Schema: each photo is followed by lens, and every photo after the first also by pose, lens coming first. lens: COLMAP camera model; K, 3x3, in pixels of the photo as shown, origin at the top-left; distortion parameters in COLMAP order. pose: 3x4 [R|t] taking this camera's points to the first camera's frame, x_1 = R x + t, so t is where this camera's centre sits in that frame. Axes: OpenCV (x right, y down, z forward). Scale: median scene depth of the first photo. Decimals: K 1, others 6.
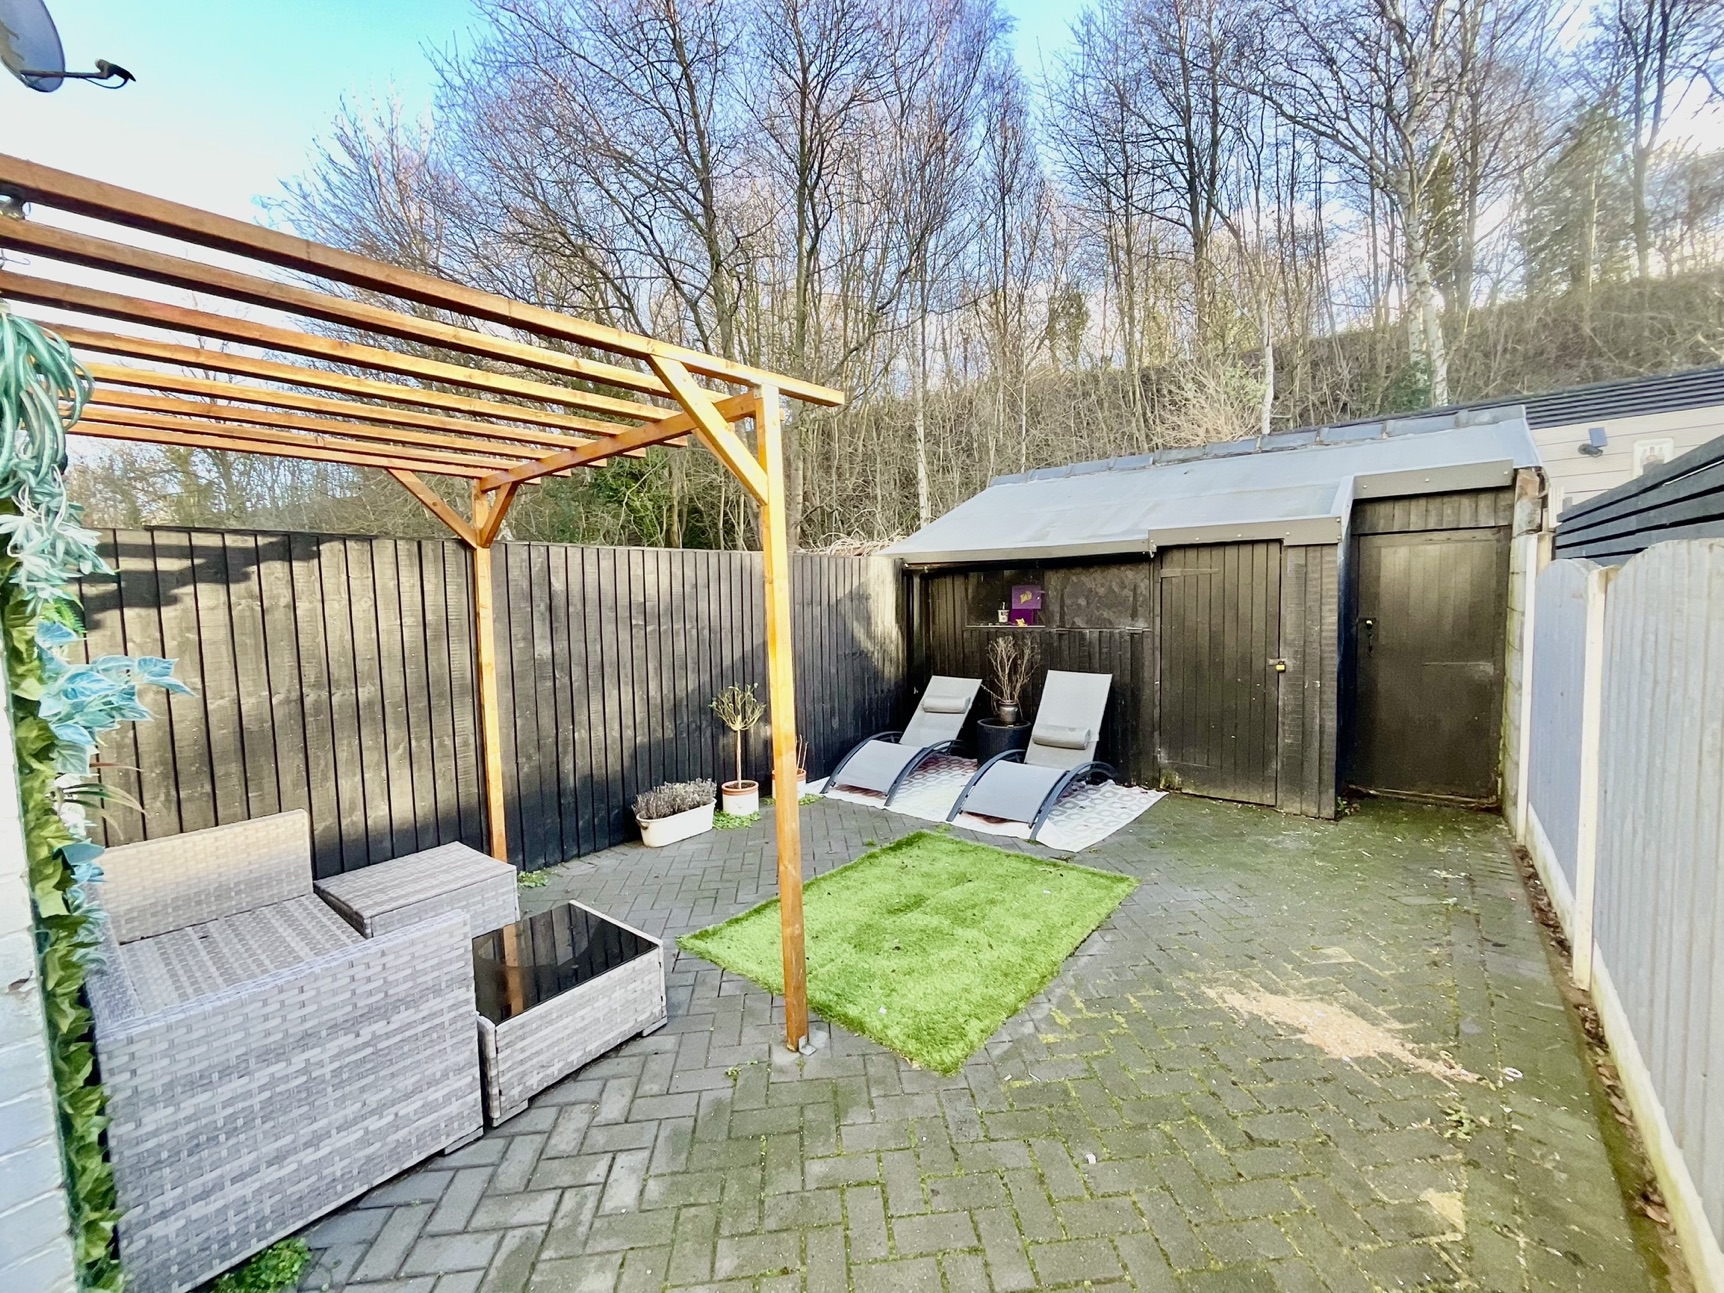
lens RADIAL K [[696.2, 0, 862.6], [0, 696.2, 641.3], [0, 0, 1]] dist [0.001401, -0.000113]
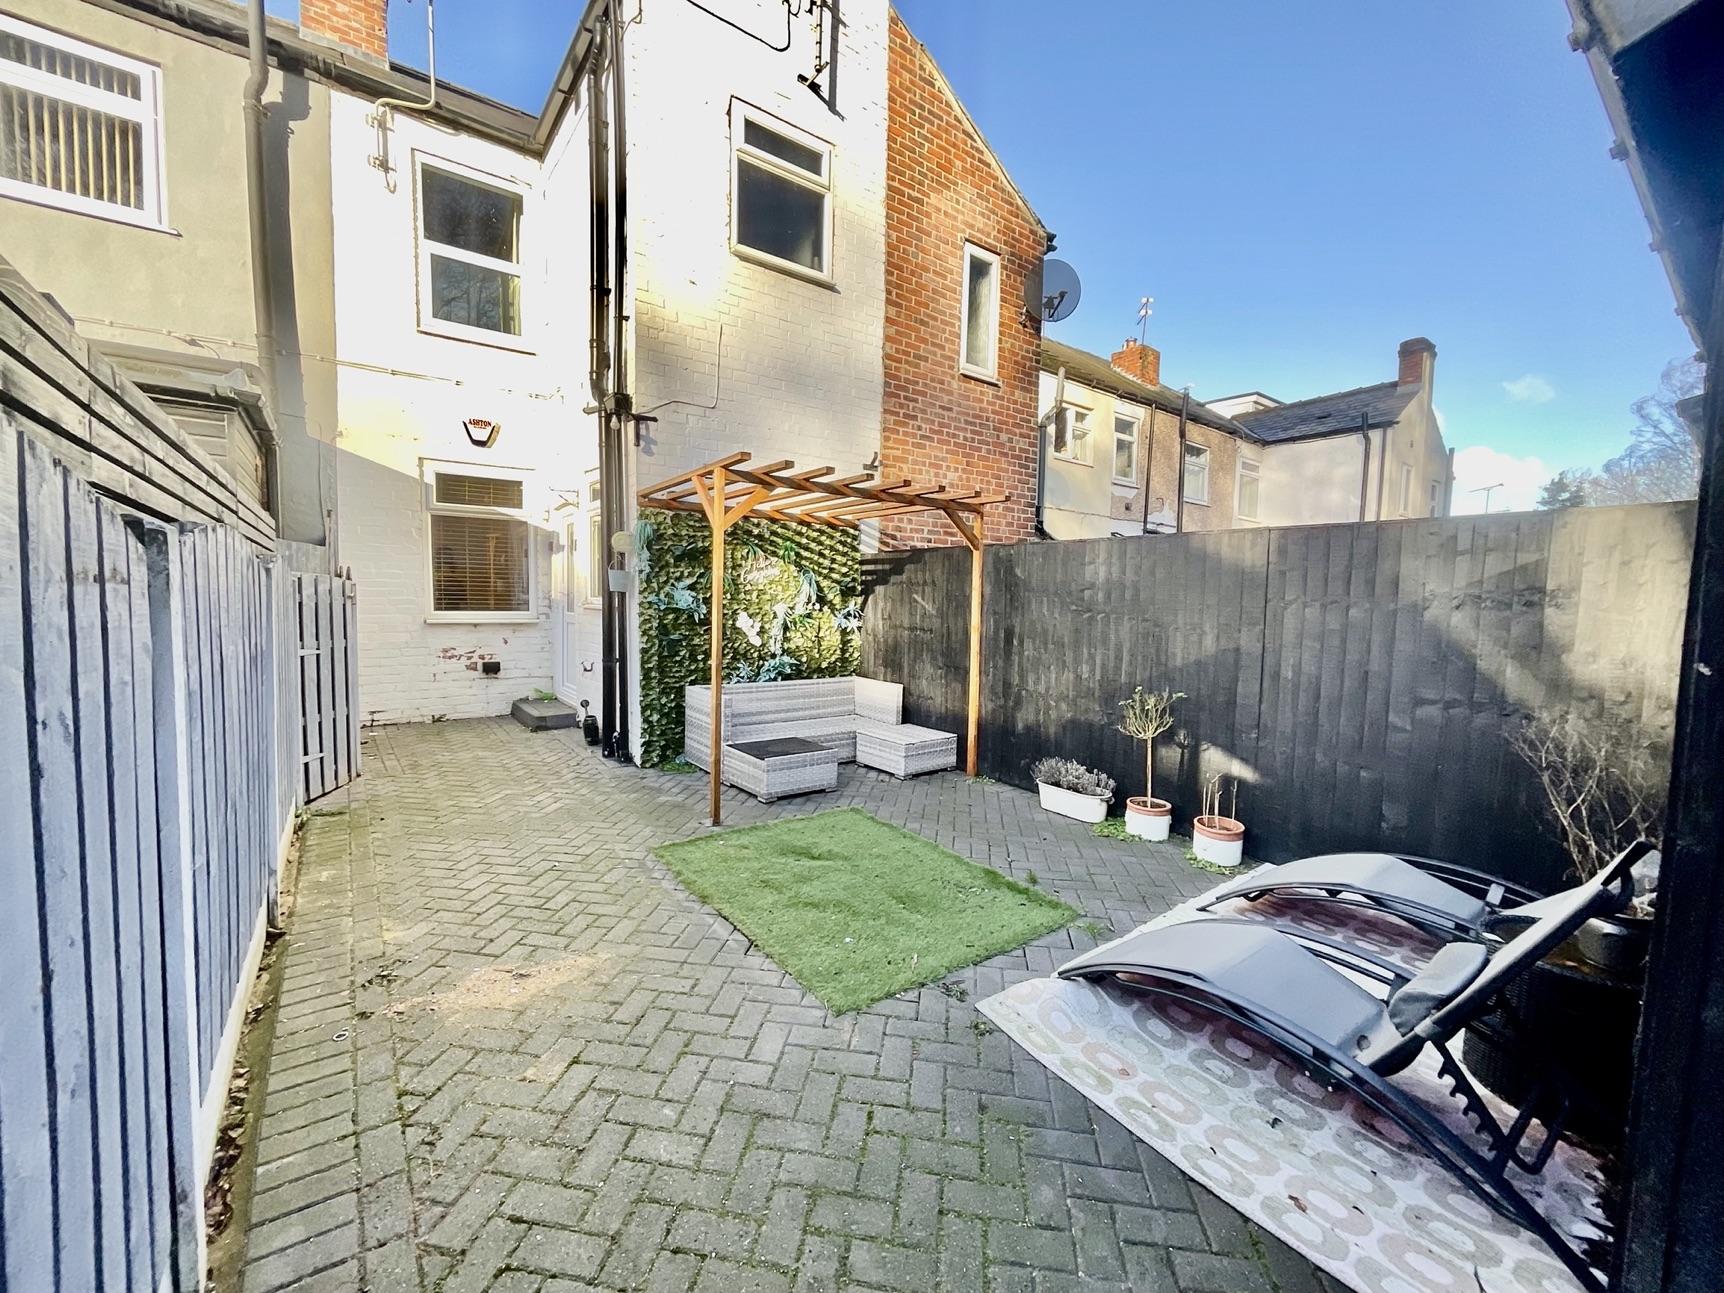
lens RADIAL K [[696.2, 0, 862.5], [0, 696.2, 644.6], [0, 0, 1]] dist [0.001401, -0.000113]
pose [[-0.246149, 0.087620, -0.965263, 1.017082], [-0.077547, 0.990932, 0.109725, -0.079614], [0.966125, 0.101863, -0.237122, 1.162435]]
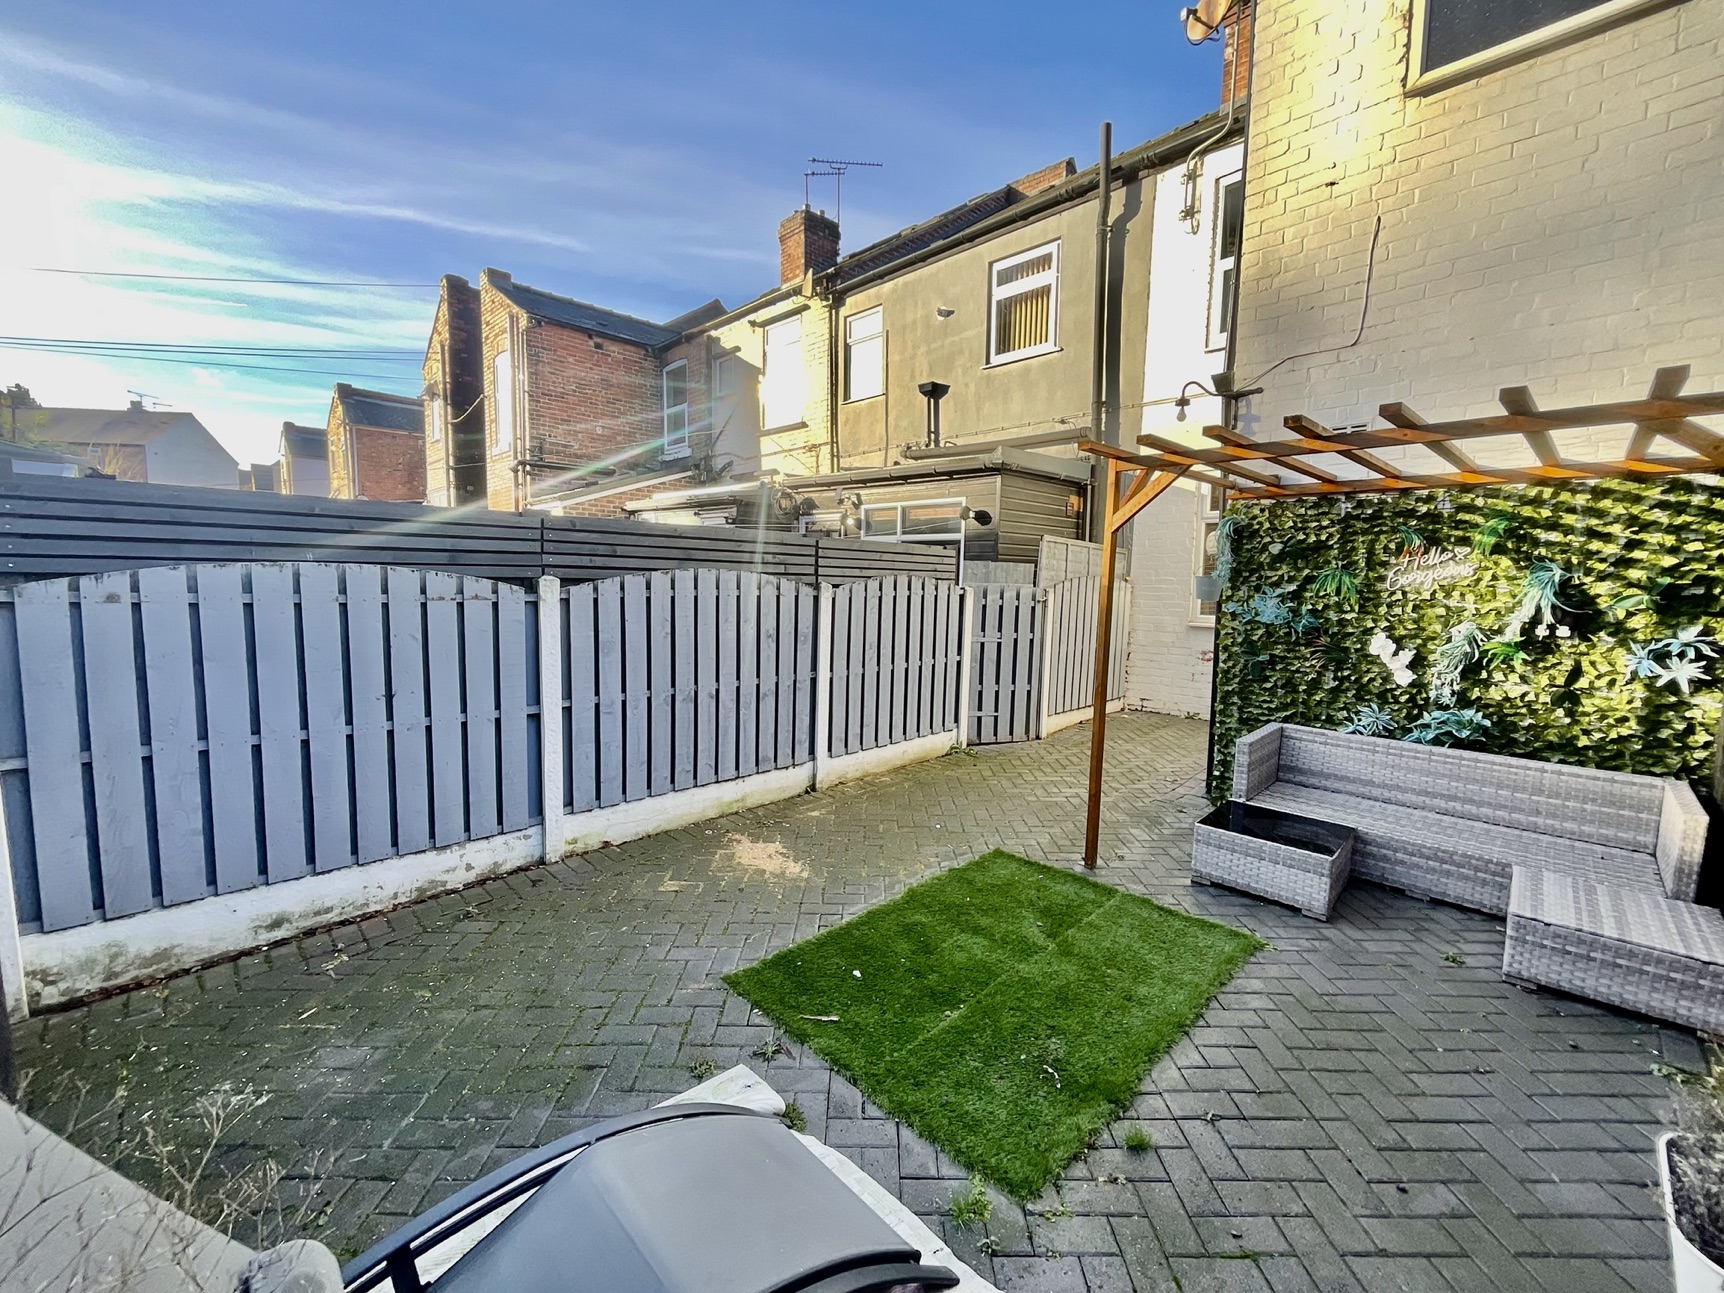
lens RADIAL K [[696.2, 0, 860.3], [0, 696.2, 642.7], [0, 0, 1]] dist [0.001401, -0.000113]
pose [[-0.993834, 0.003893, 0.110812, 0.168989], [0.021419, 0.987300, 0.157413, -0.131589], [-0.108792, 0.158816, -0.981296, 1.692766]]
